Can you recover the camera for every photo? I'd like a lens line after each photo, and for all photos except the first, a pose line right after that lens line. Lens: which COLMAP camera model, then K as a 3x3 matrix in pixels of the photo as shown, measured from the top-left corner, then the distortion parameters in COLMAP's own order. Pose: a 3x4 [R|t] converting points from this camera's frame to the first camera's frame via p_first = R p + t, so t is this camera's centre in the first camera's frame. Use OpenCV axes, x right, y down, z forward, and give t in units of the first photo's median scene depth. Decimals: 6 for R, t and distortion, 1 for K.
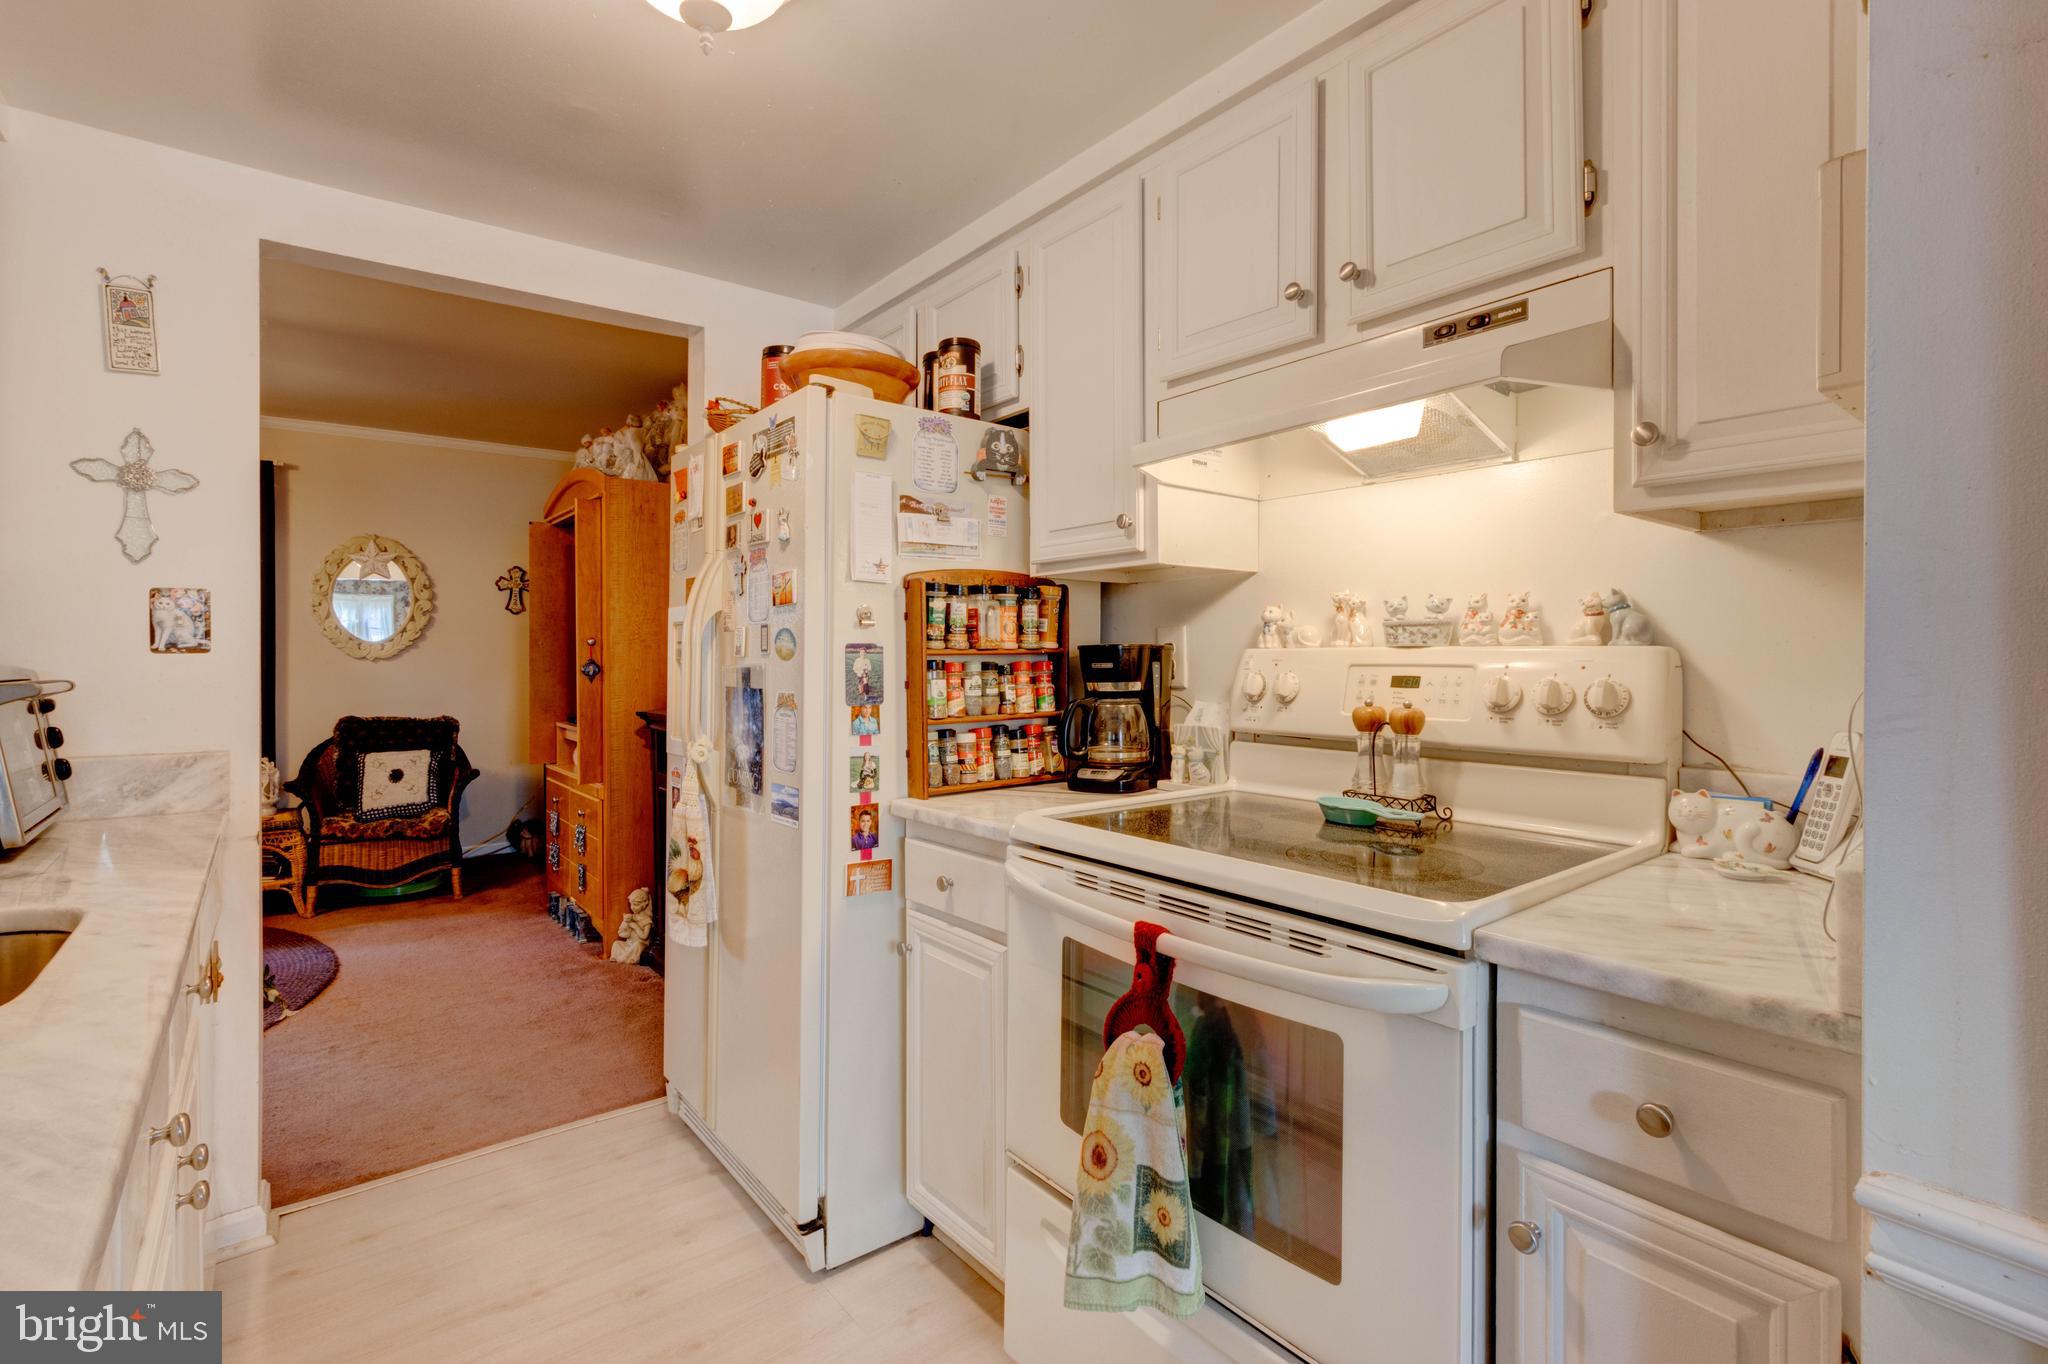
lens RADIAL K [[939.3, 0, 1022.3], [0, 939.3, 656.5], [0, 0, 1]] dist [0.003646, -0.000565]
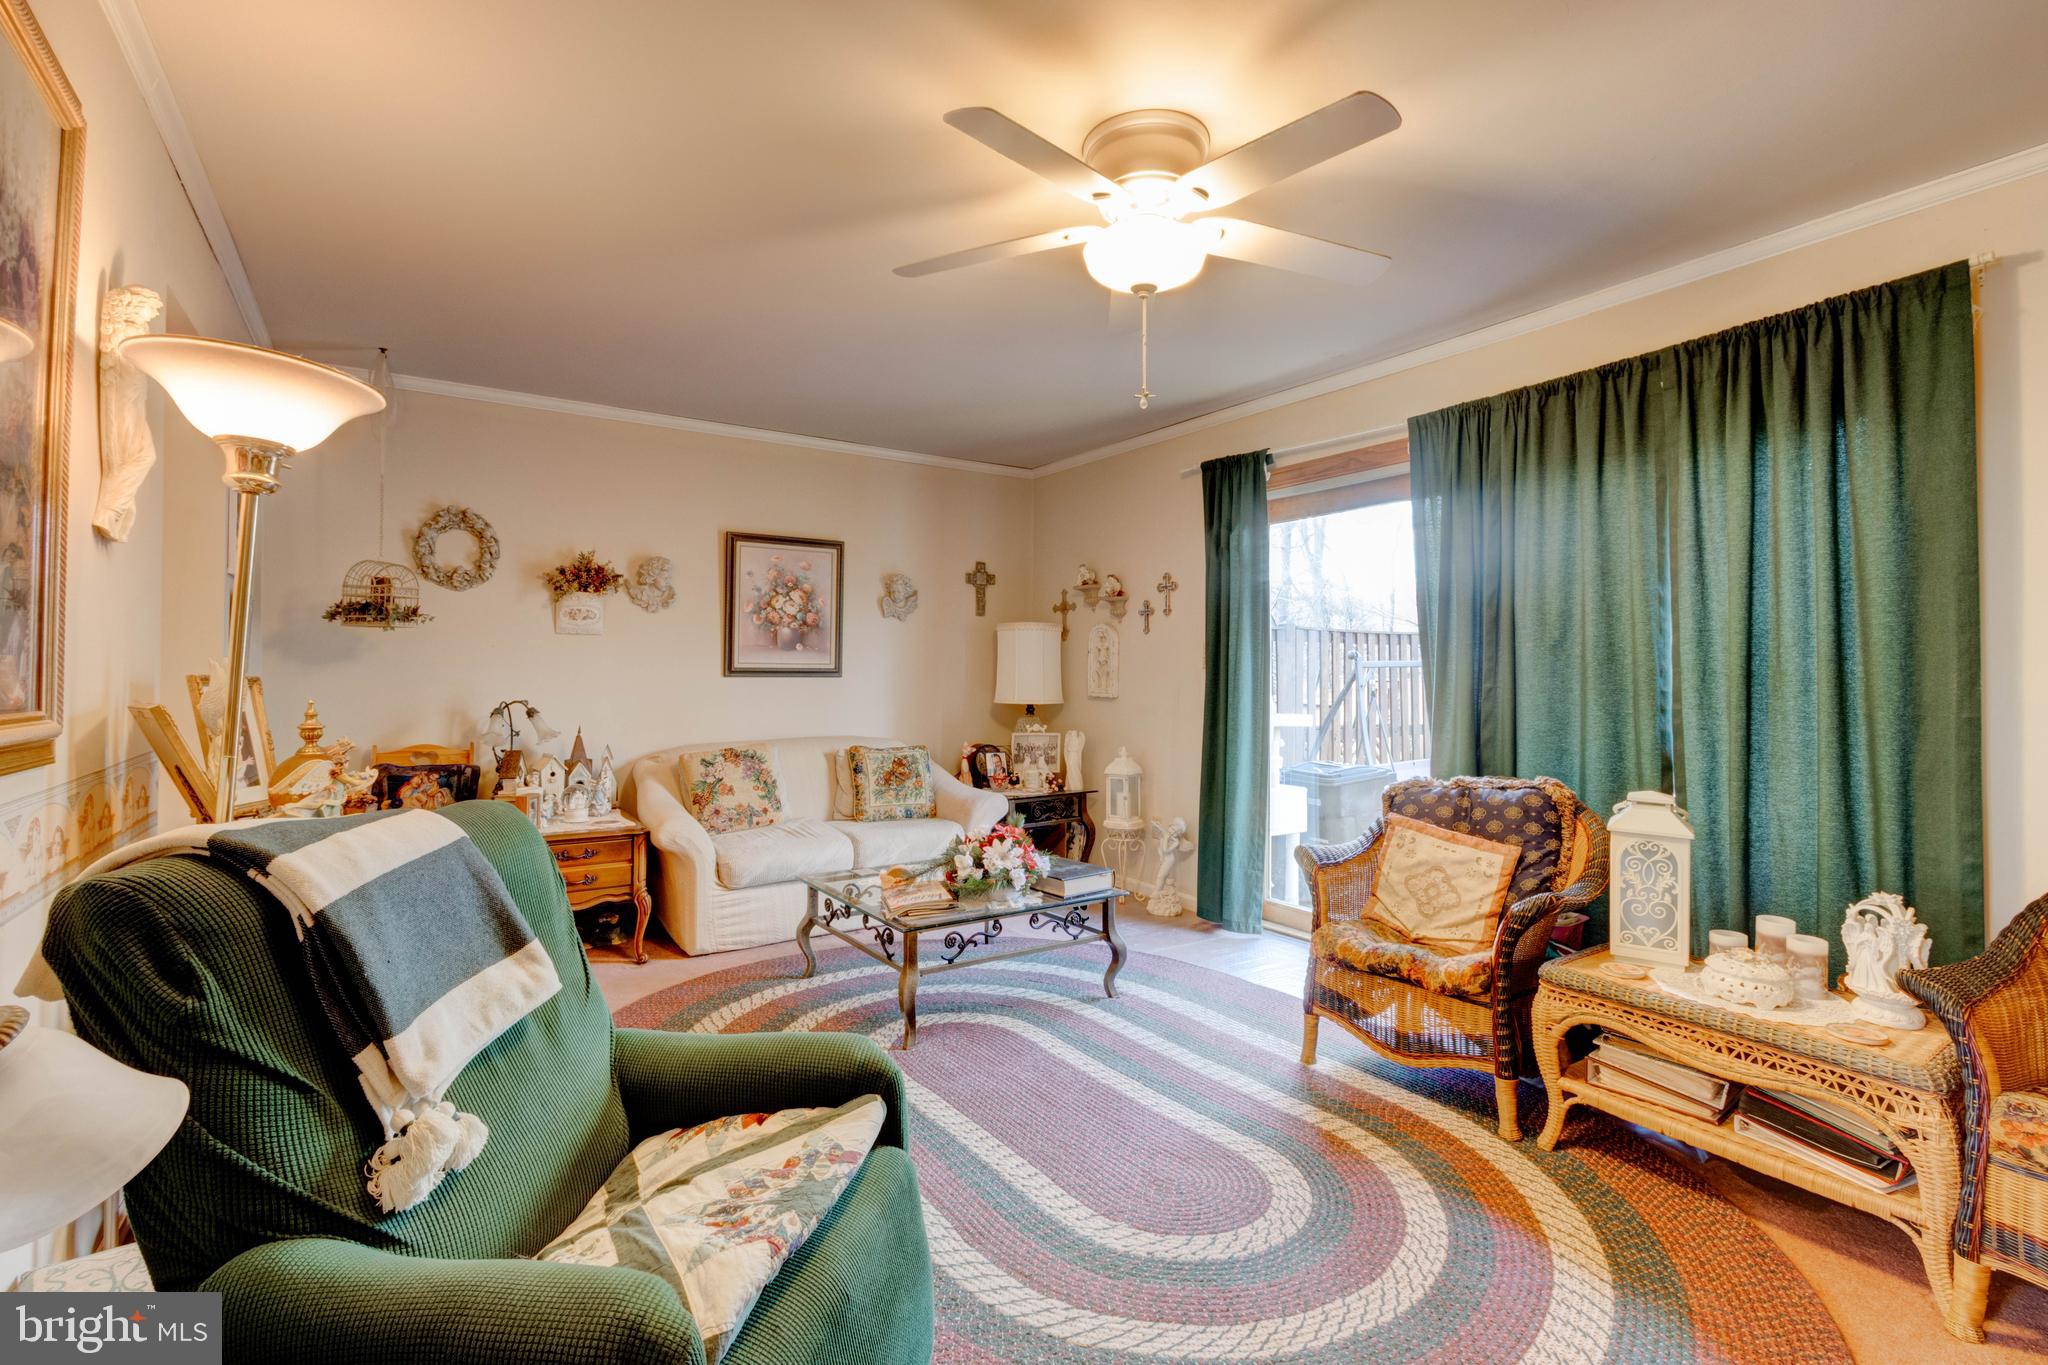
lens RADIAL K [[934.6, 0, 1025.2], [0, 934.6, 658.0], [0, 0, 1]] dist [-0.001722, -0.001457]
pose [[-0.077194, -0.013522, -0.996924, -0.720033], [-0.002453, 0.999908, -0.013372, 0.000608], [0.997013, 0.001413, -0.077220, 1.371015]]
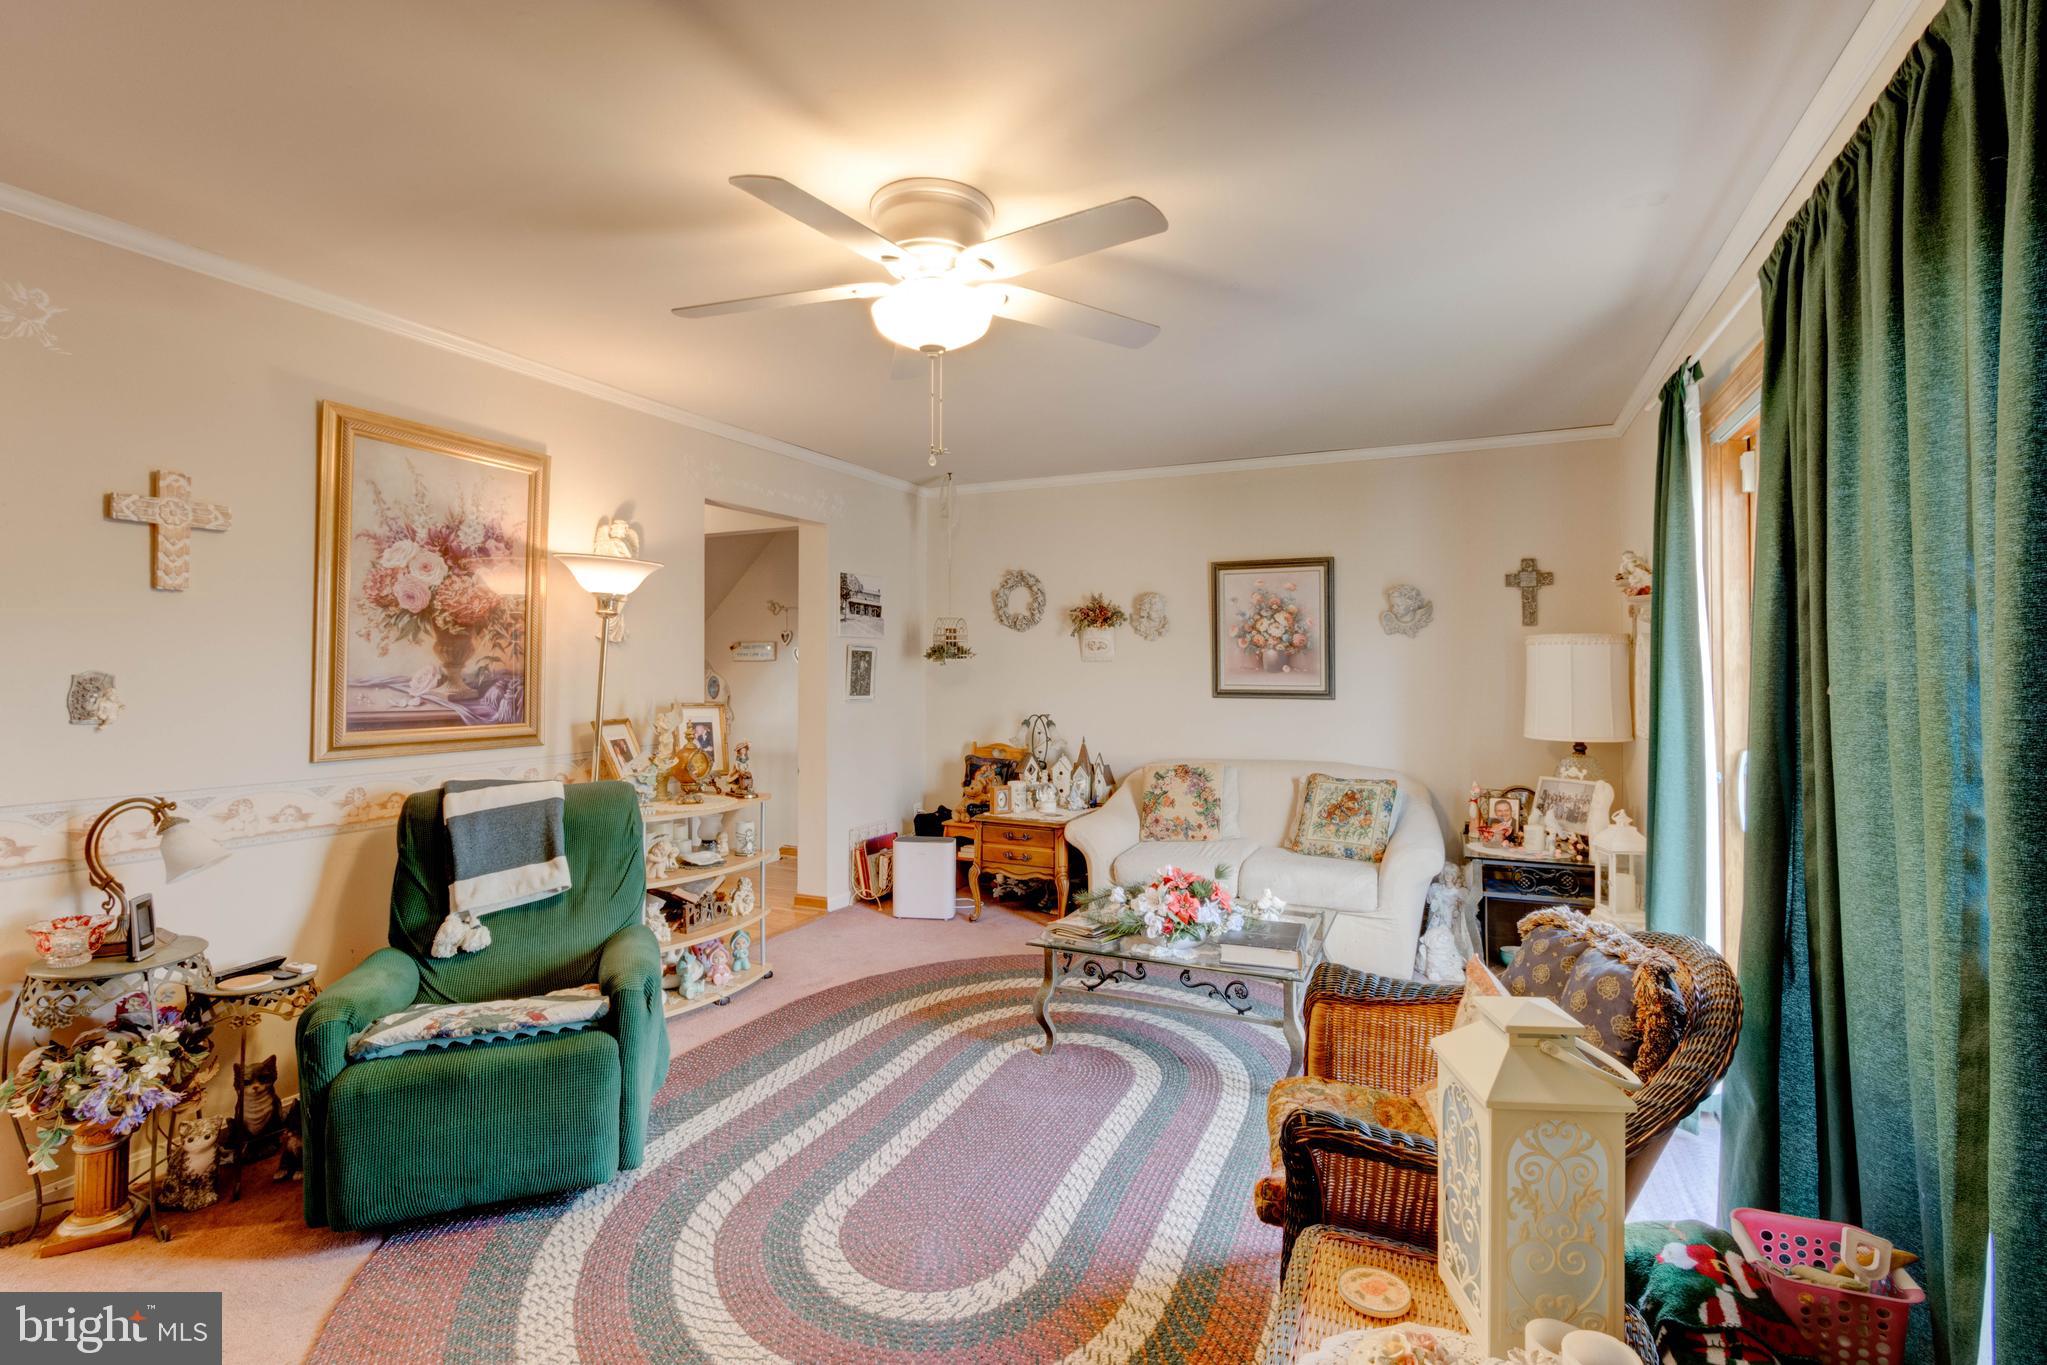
lens RADIAL K [[938.8, 0, 1021.8], [0, 938.8, 657.0], [0, 0, 1]] dist [0.003646, -0.000565]
pose [[-0.890612, -0.003569, -0.454750, -1.392497], [0.001641, 0.999937, -0.011061, -0.064666], [0.454761, -0.010597, -0.890550, 2.463514]]
